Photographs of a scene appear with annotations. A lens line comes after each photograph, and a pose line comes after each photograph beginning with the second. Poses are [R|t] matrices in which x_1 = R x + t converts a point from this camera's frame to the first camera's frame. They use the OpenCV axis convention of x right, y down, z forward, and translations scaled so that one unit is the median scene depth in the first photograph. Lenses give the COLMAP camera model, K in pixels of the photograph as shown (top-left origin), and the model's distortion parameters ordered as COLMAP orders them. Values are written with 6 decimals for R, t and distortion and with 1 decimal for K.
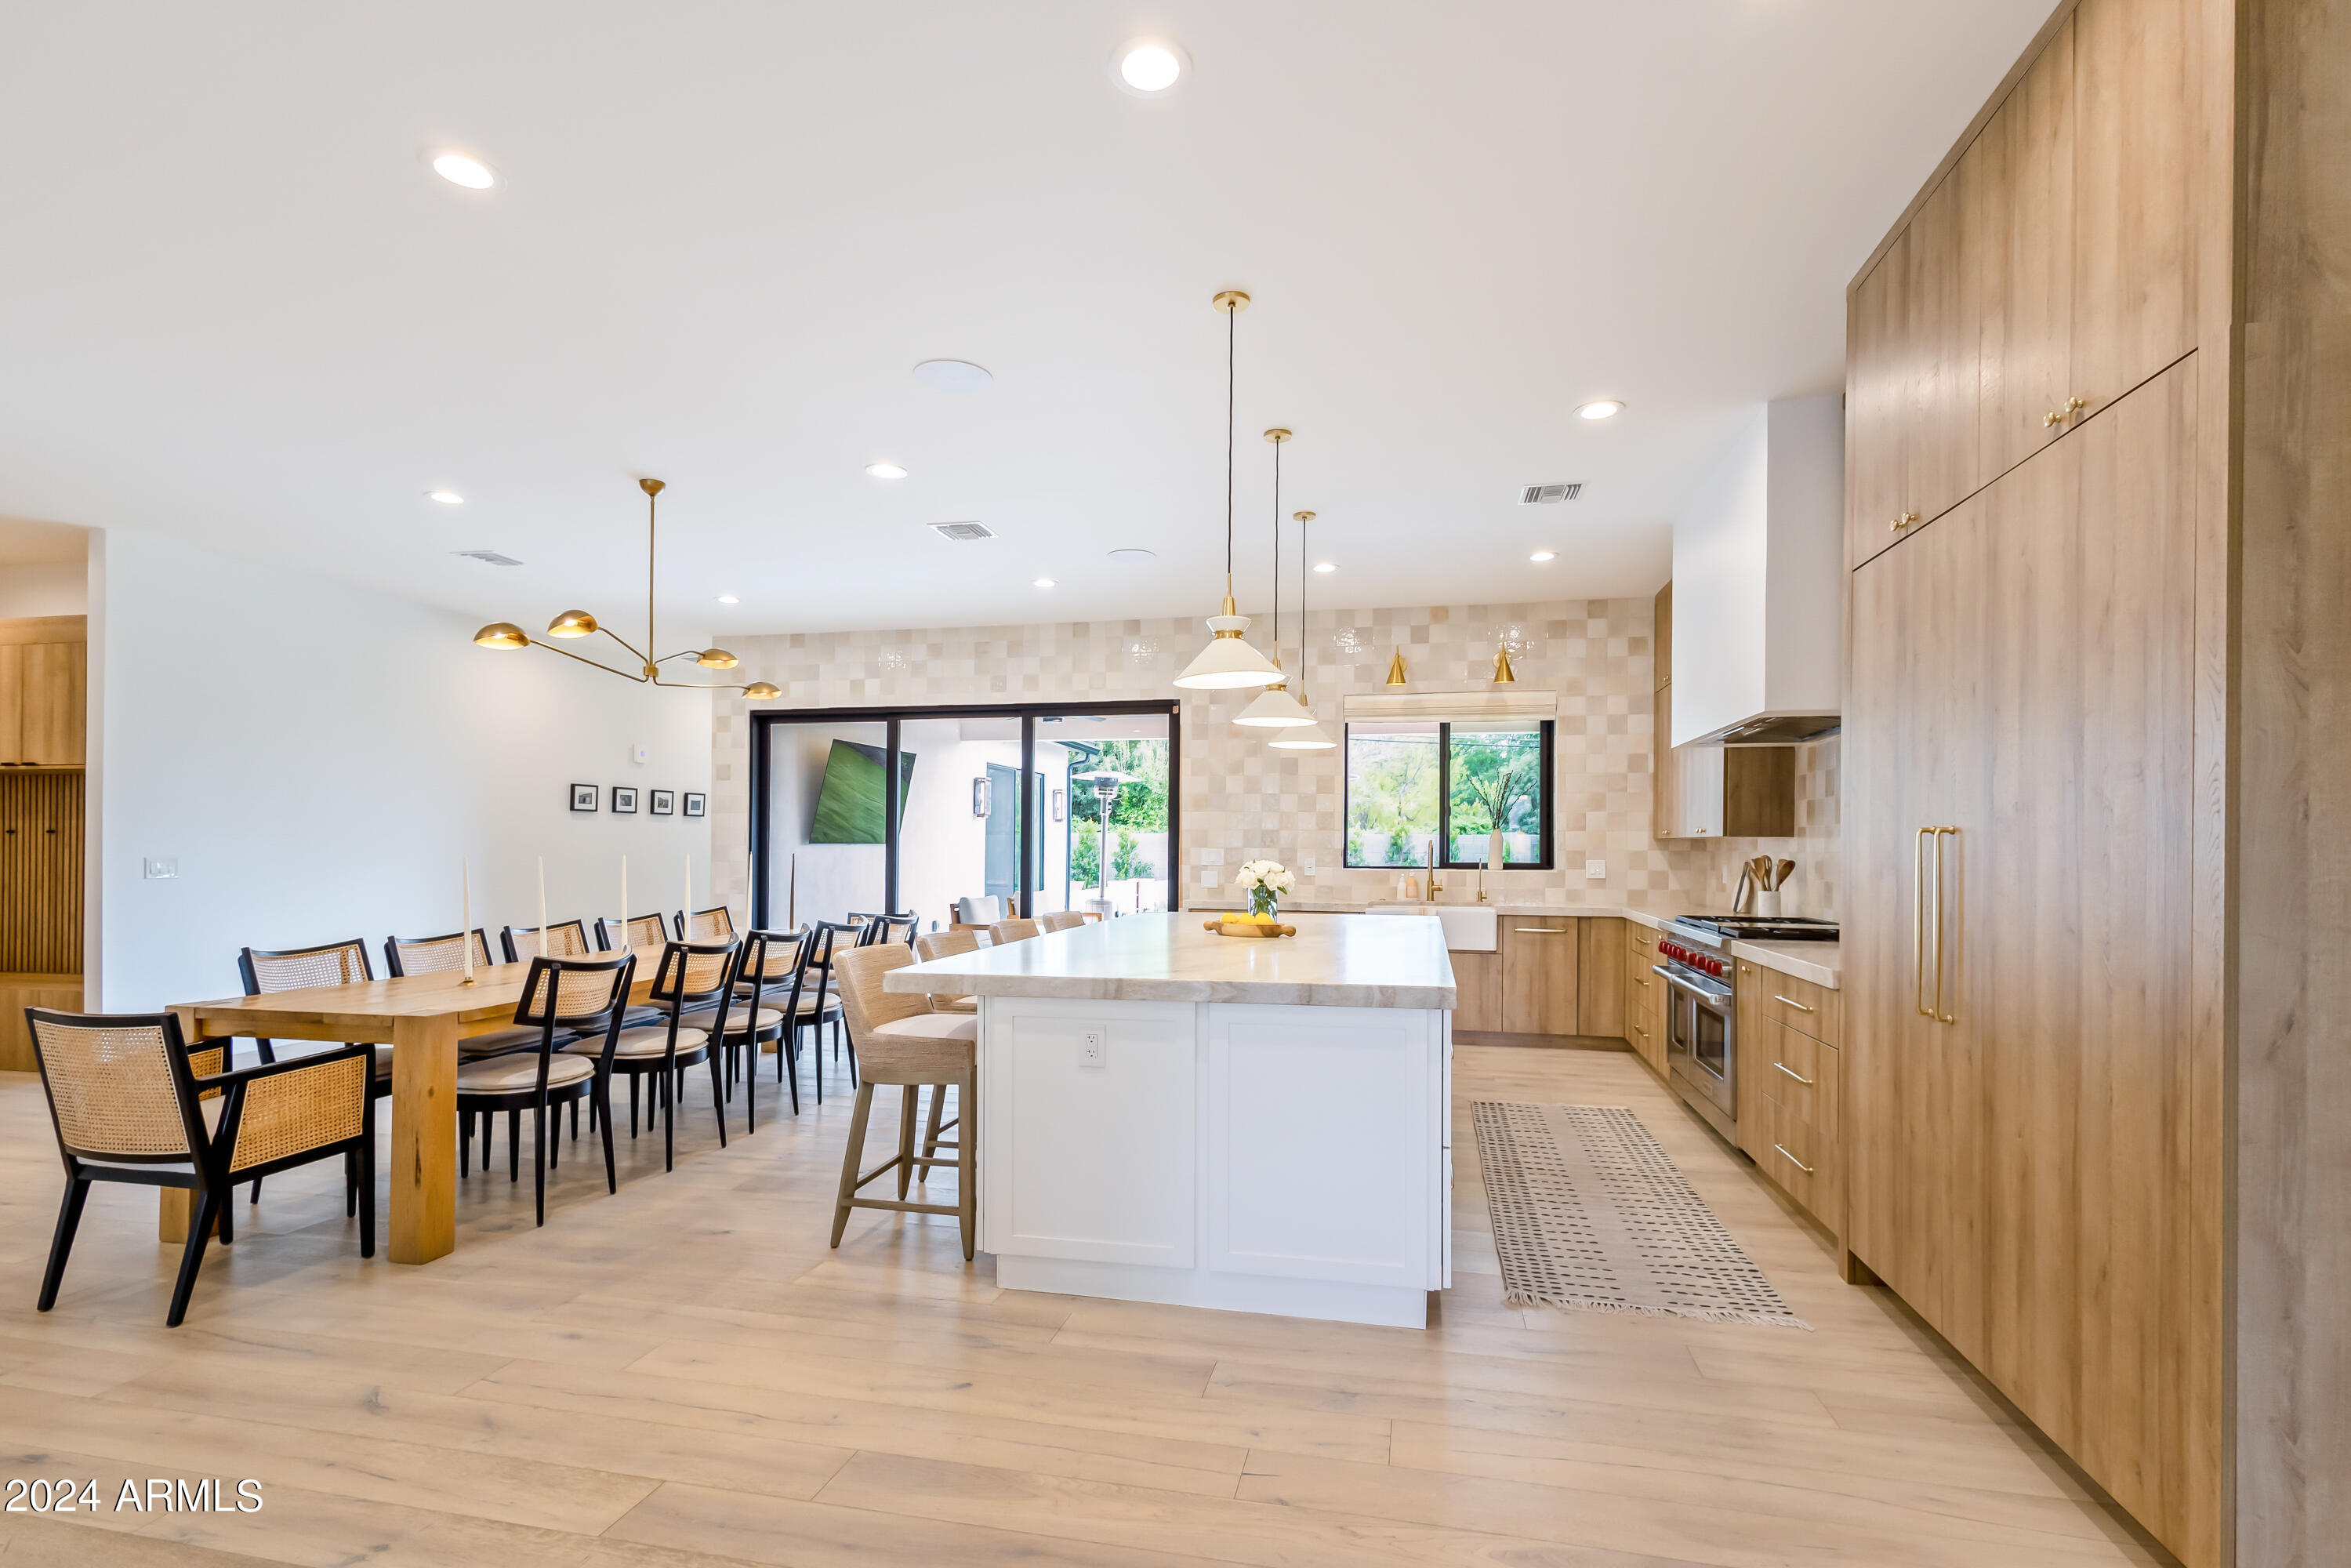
lens RADIAL K [[1121.0, 0, 1170.5], [0, 1121.0, 812.3], [0, 0, 1]] dist [0.008123, 0.000359]
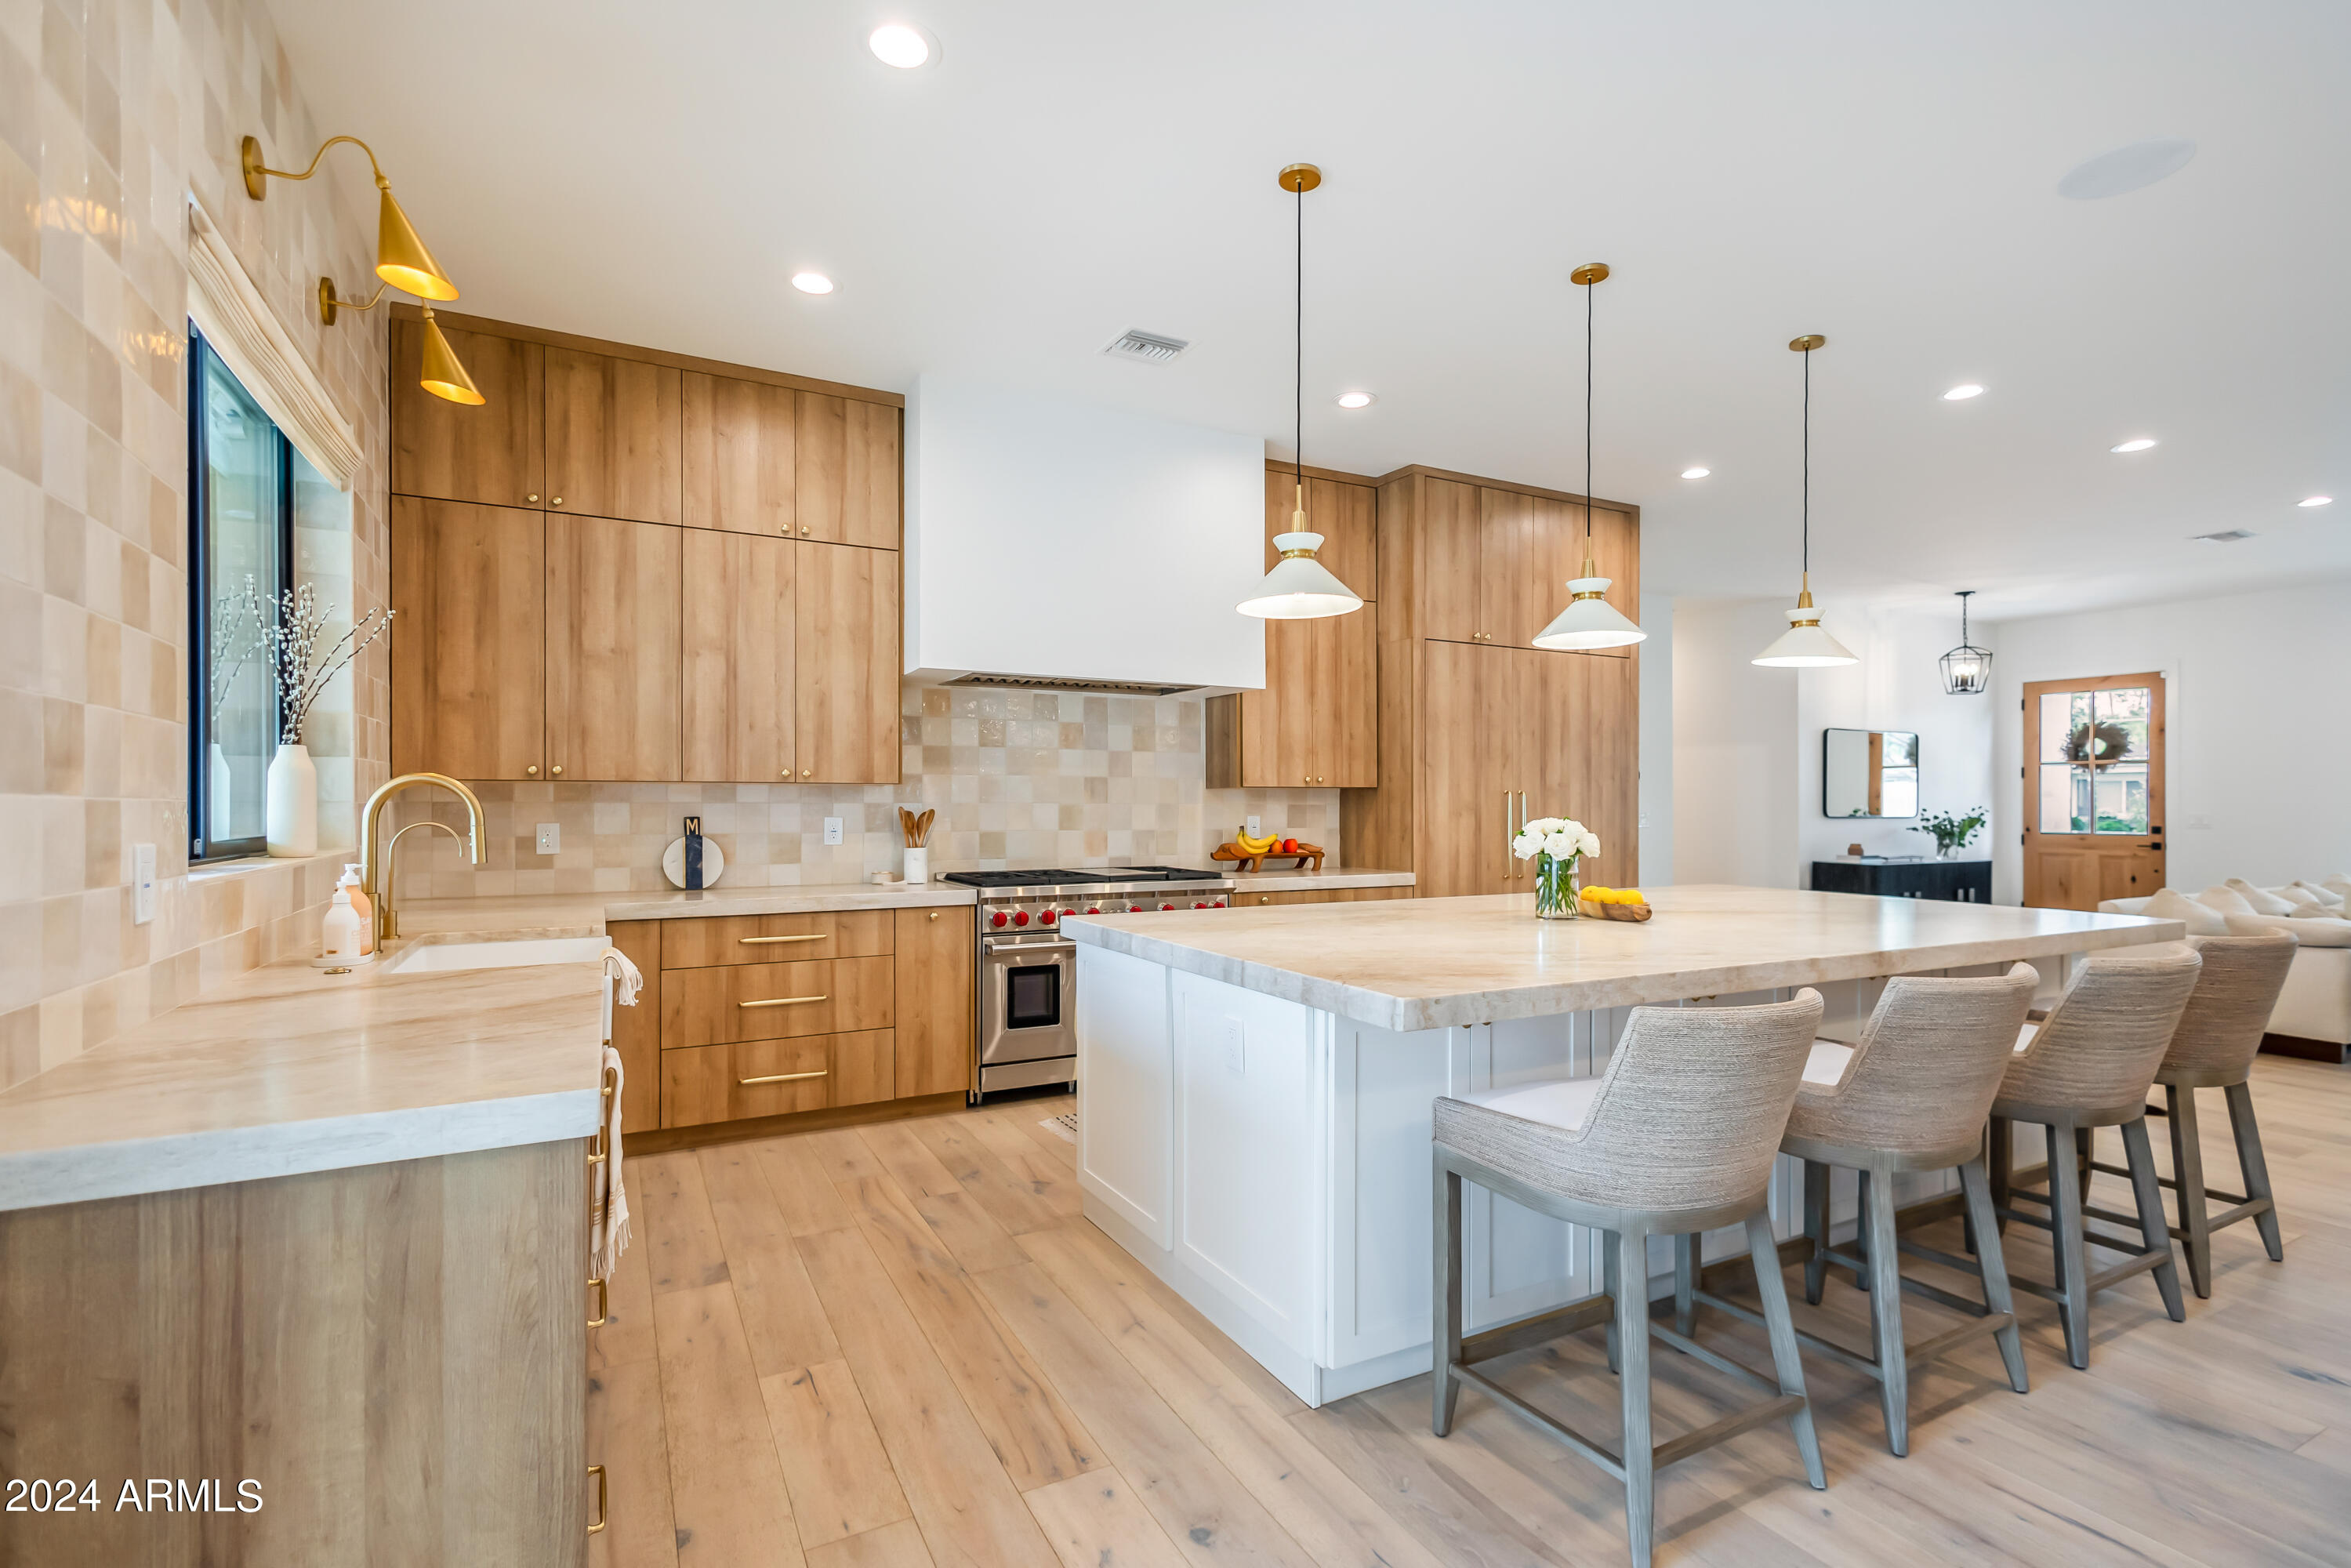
lens RADIAL K [[1088.0, 0, 1182.0], [0, 1088.0, 807.2], [0, 0, 1]] dist [0.000590, -0.000058]
pose [[-0.656427, -0.008867, 0.754337, -0.162344], [-0.029026, 0.999487, -0.013510, 0.030997], [-0.753831, -0.030764, -0.656348, 0.967265]]
